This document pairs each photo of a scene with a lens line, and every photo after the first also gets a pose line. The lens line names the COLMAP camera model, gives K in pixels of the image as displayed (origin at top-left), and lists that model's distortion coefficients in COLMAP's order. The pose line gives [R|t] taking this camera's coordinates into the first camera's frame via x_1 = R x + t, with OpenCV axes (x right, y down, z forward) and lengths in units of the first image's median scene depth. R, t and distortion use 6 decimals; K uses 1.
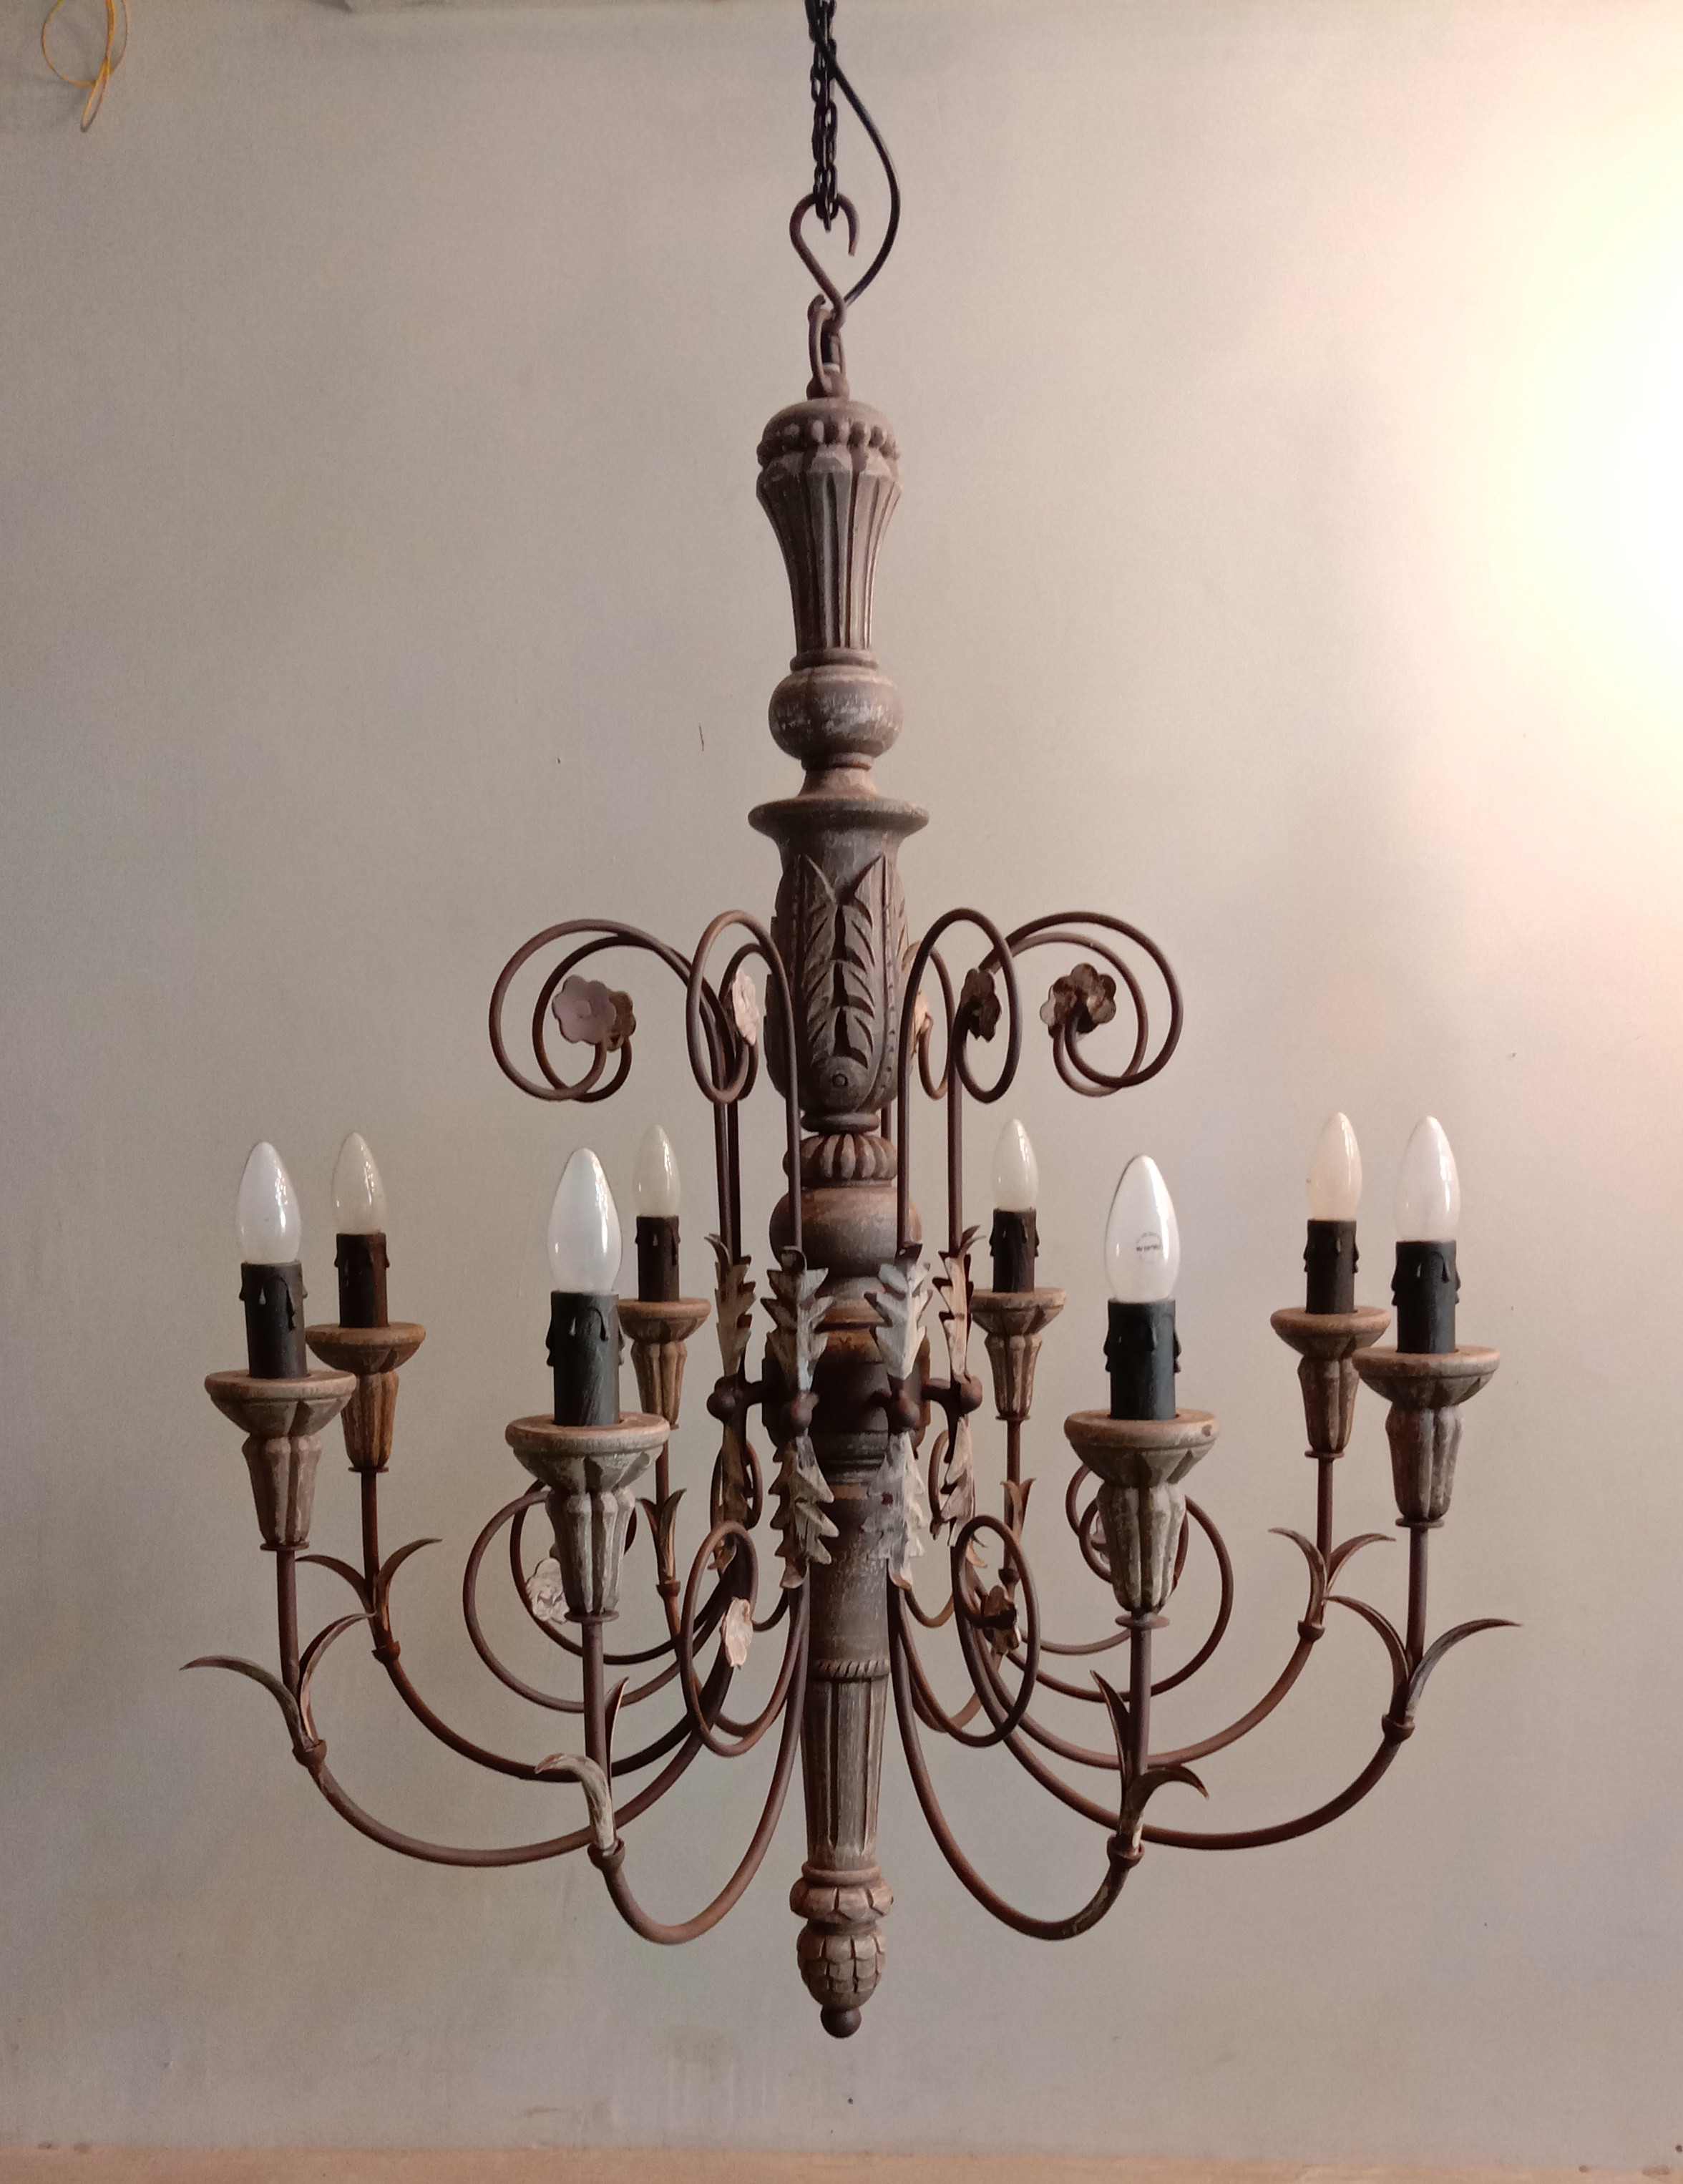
lens RADIAL K [[2117.5, 0, 853.0], [0, 2117.5, 1194.0], [0, 0, 1]] dist [0.016177, 0.000000]
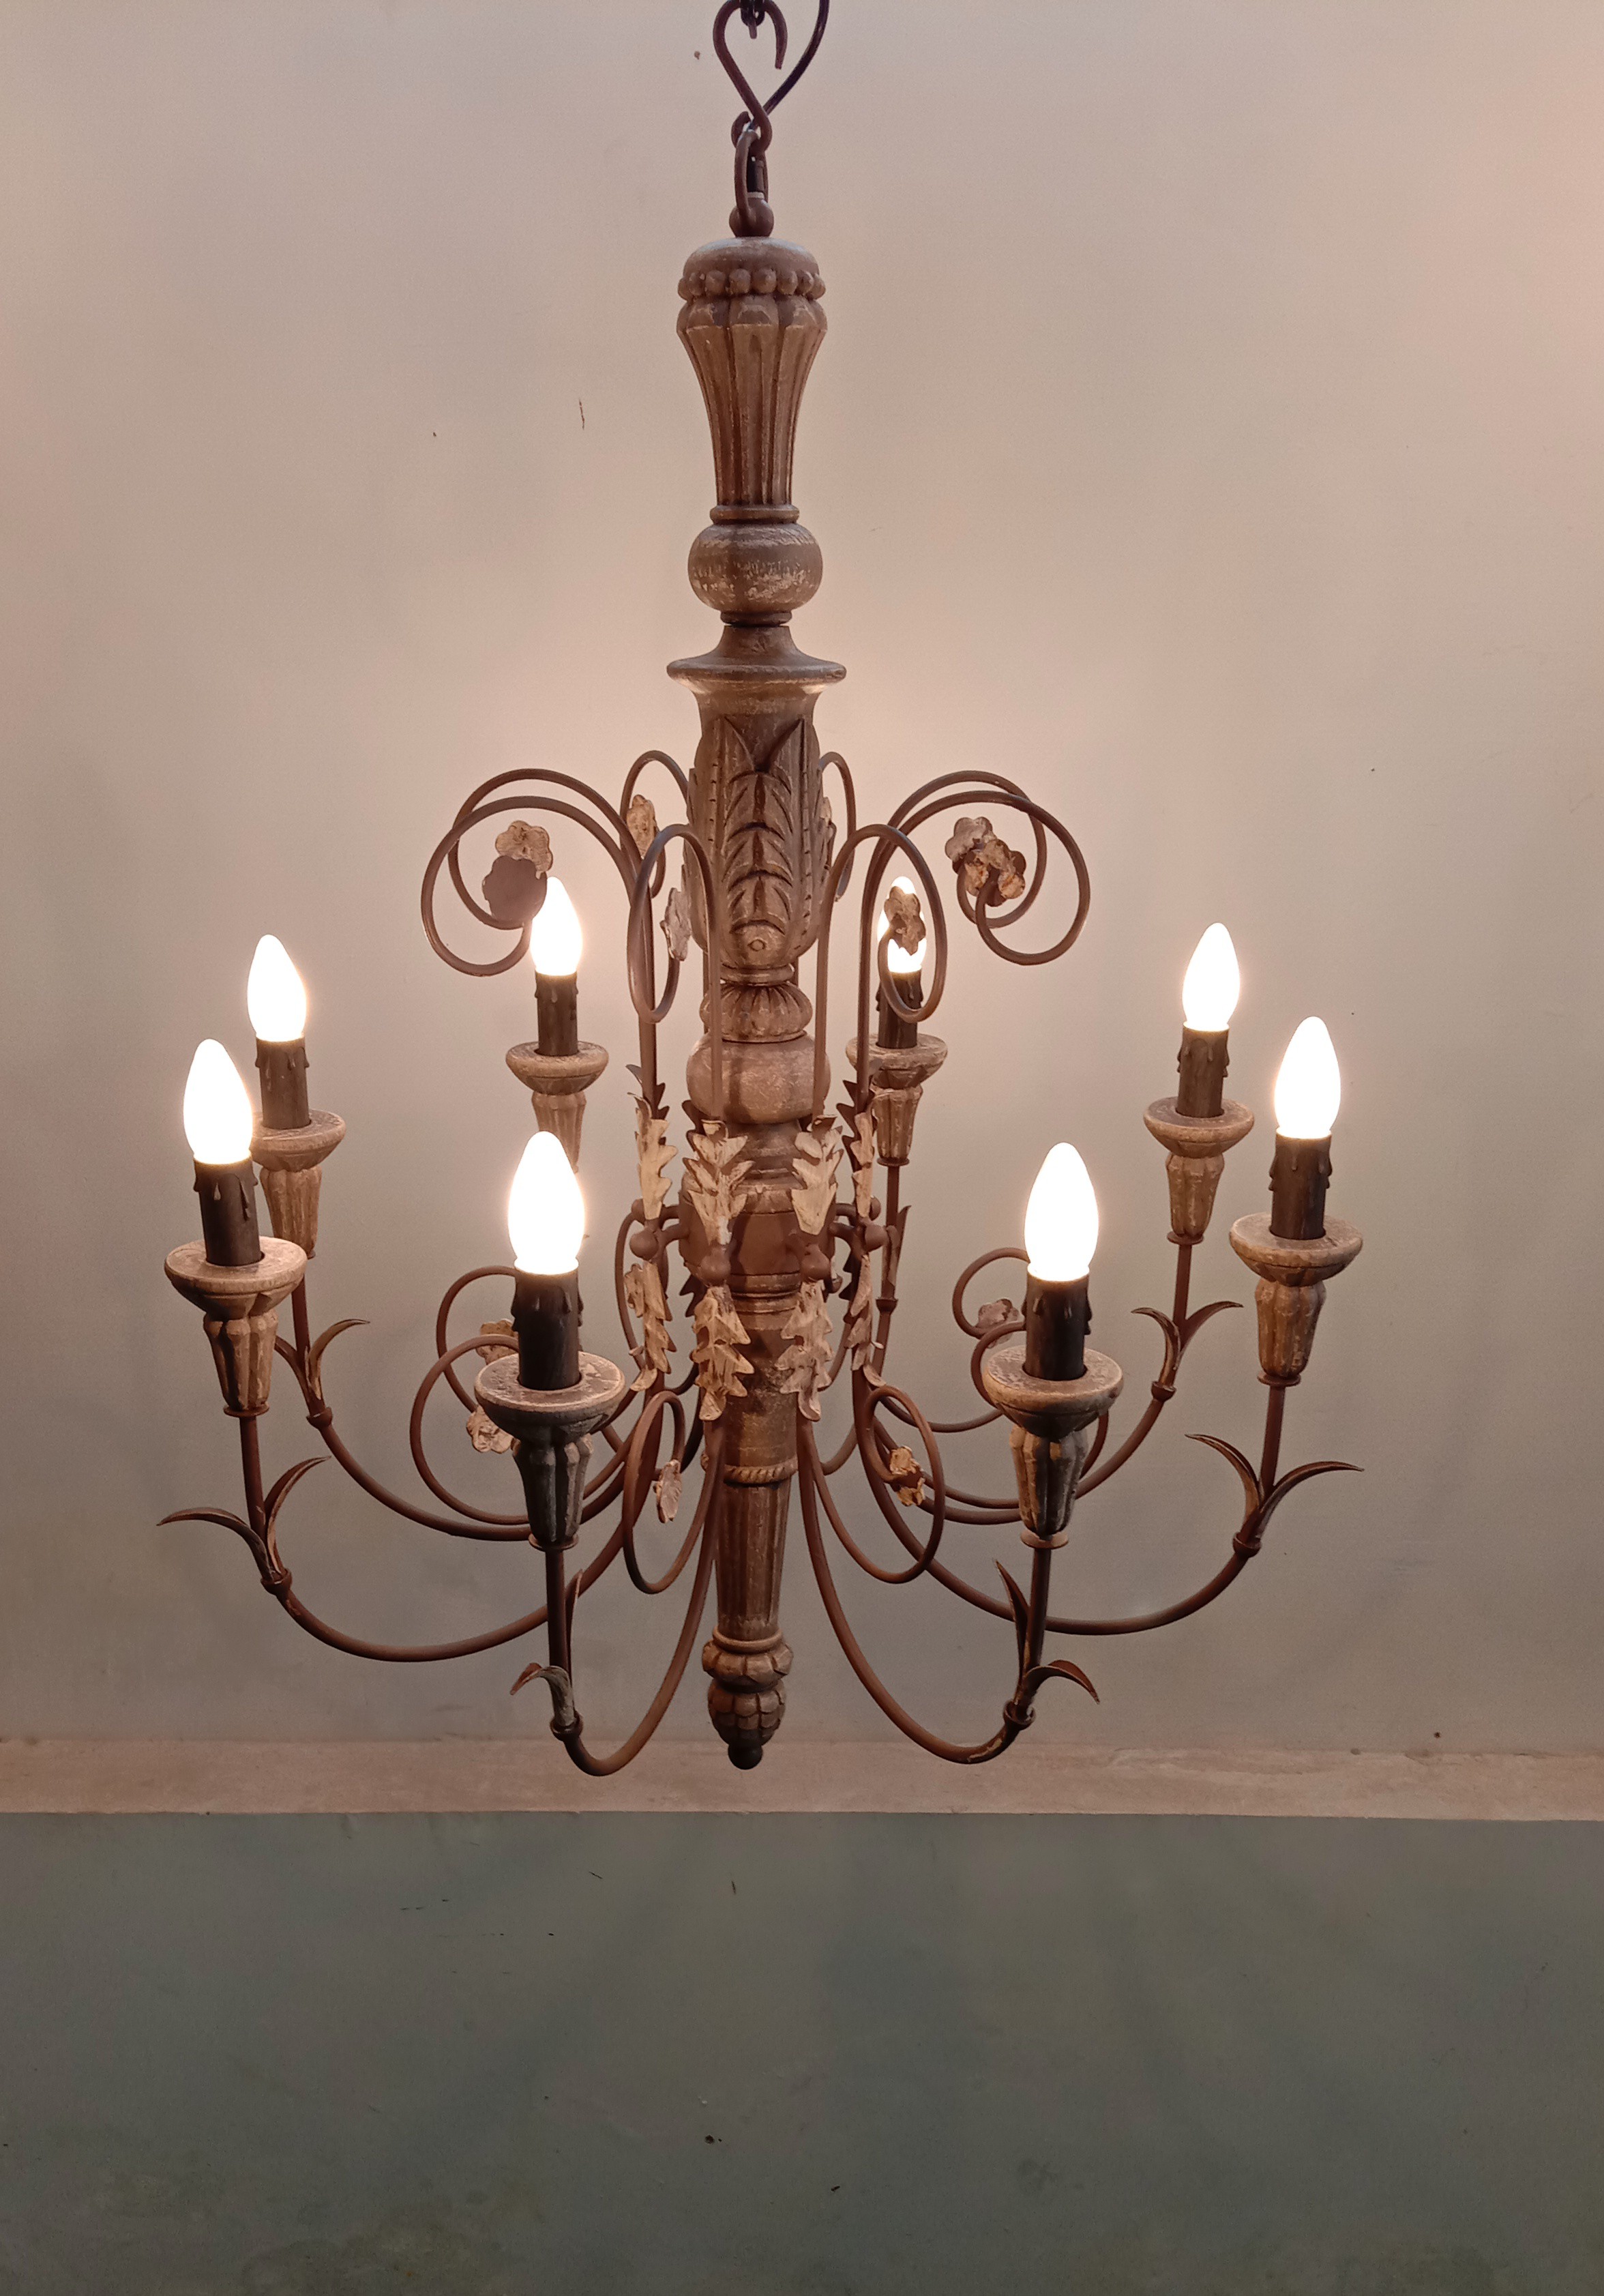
lens RADIAL K [[2069.5, 0, 817.0], [0, 2069.5, 1145.8], [0, 0, 1]] dist [0.003373, 0.004994]
pose [[0.997637, 0.003879, 0.068594, -0.046373], [-0.019451, 0.973504, 0.227842, -0.190411], [-0.065892, -0.228638, 0.971279, -0.010795]]
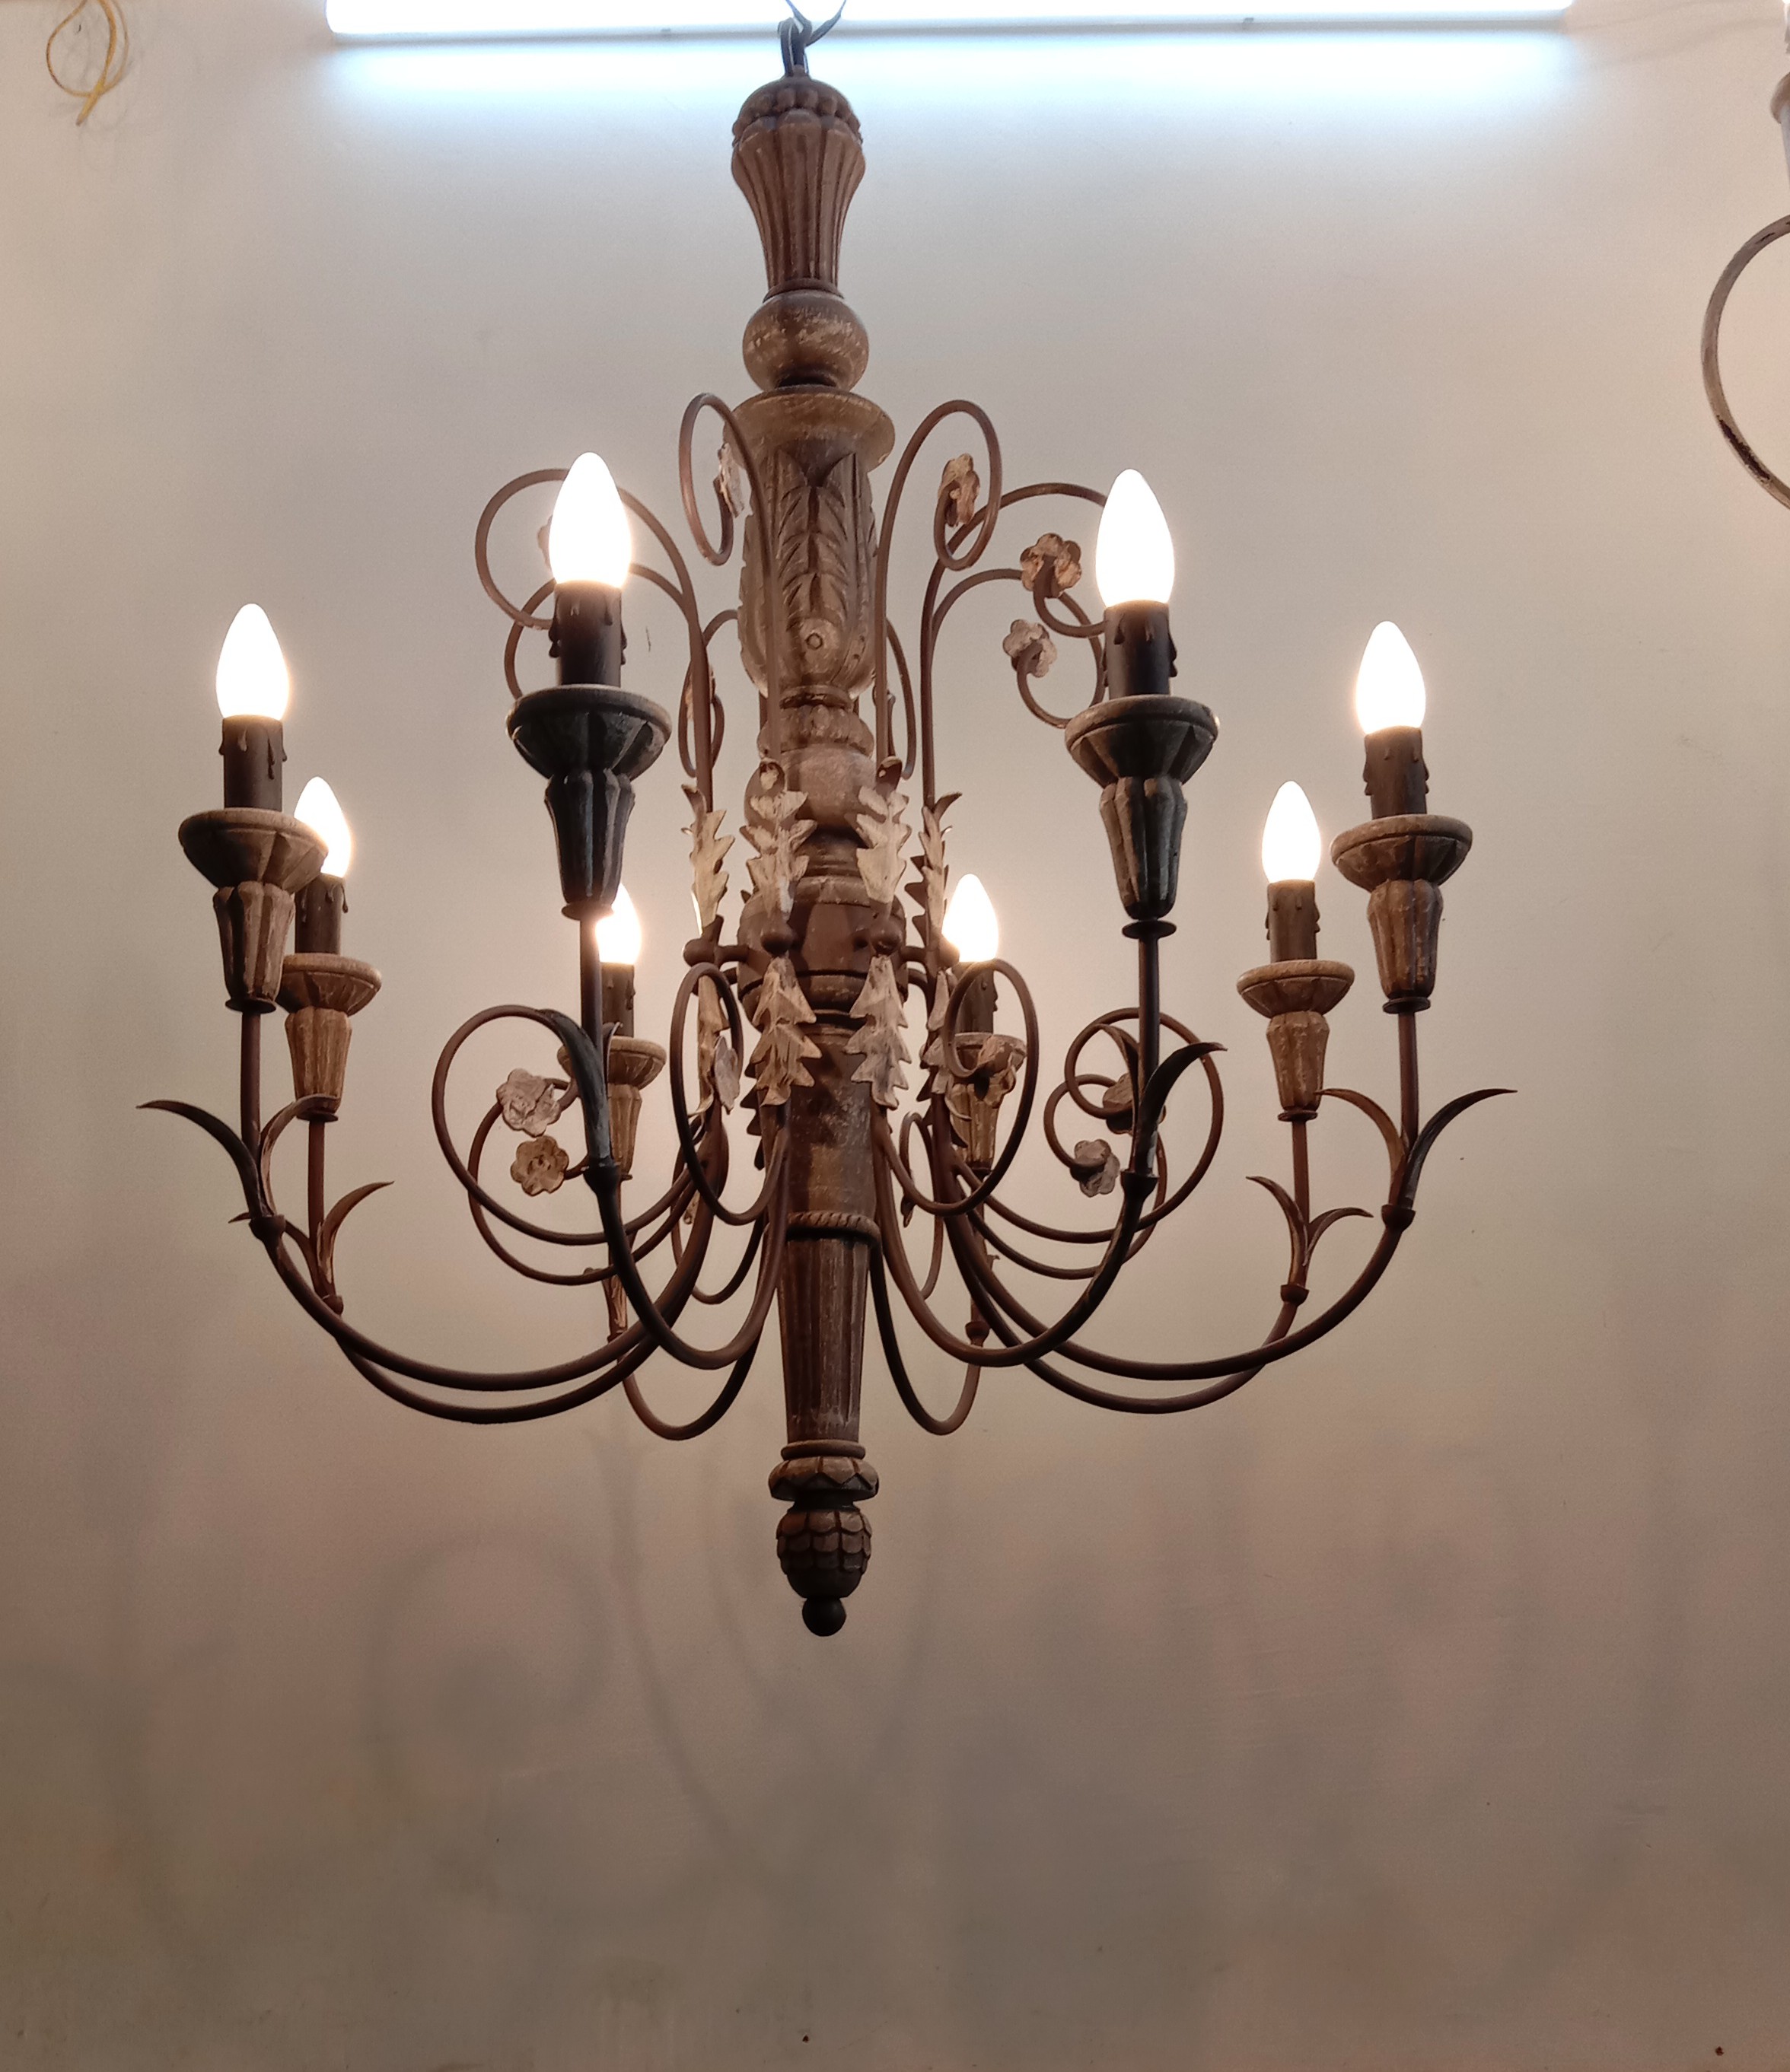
lens RADIAL K [[2145.6, 0, 892.9], [0, 2145.6, 1038.2], [0, 0, 1]] dist [0.020855, 0.000000]
pose [[0.997838, -0.003307, 0.065631, -0.037398], [0.018398, 0.972849, -0.230707, 0.370920], [-0.063086, 0.231416, 0.970807, 0.035054]]
